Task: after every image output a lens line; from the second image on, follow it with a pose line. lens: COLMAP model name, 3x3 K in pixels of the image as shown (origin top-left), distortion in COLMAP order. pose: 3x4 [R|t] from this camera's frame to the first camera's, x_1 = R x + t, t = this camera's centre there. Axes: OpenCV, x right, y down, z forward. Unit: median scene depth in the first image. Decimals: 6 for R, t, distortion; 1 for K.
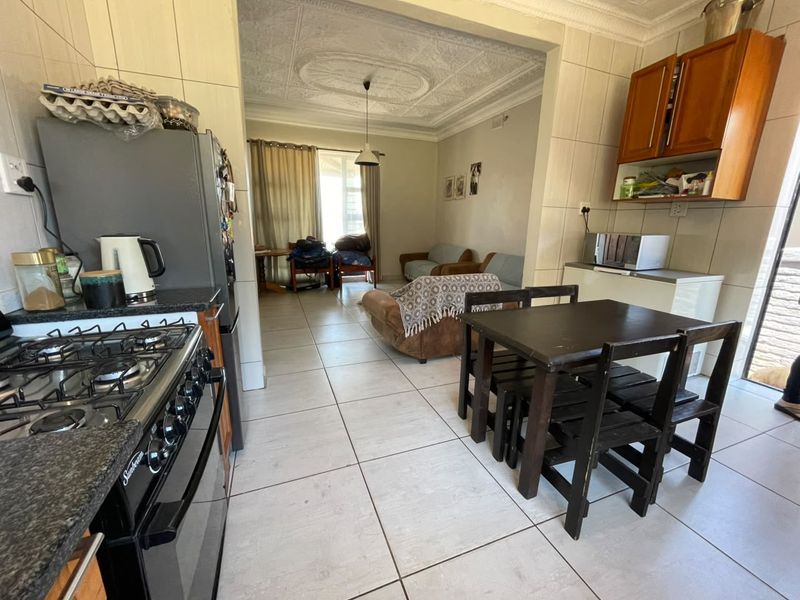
lens RADIAL K [[326.4, 0, 400.2], [0, 326.4, 298.2], [0, 0, 1]] dist [-0.000169, 0.000014]
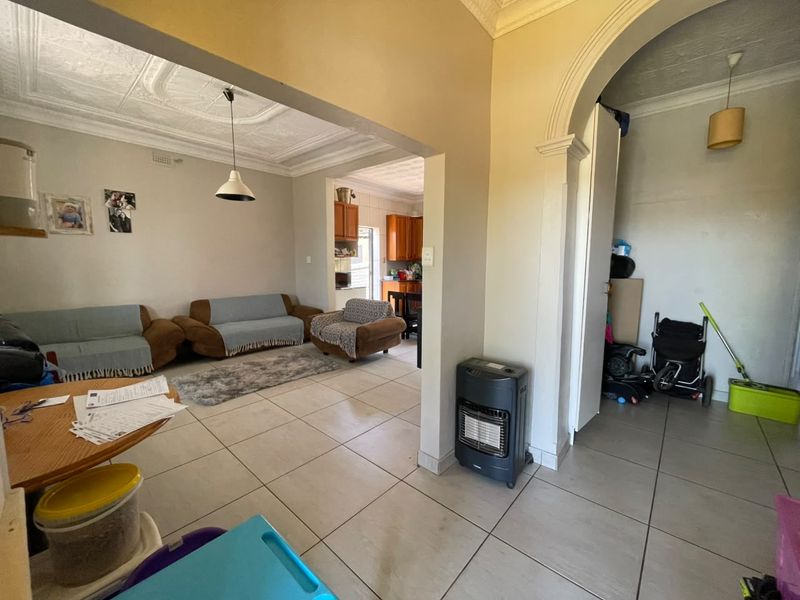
lens RADIAL K [[326.4, 0, 399.4], [0, 326.4, 296.6], [0, 0, 1]] dist [-0.000169, 0.000014]
pose [[-0.458754, -0.111568, 0.881531, -0.748677], [0.197914, 0.954334, 0.223777, -0.226596], [-0.866242, 0.277126, -0.415723, 0.829274]]
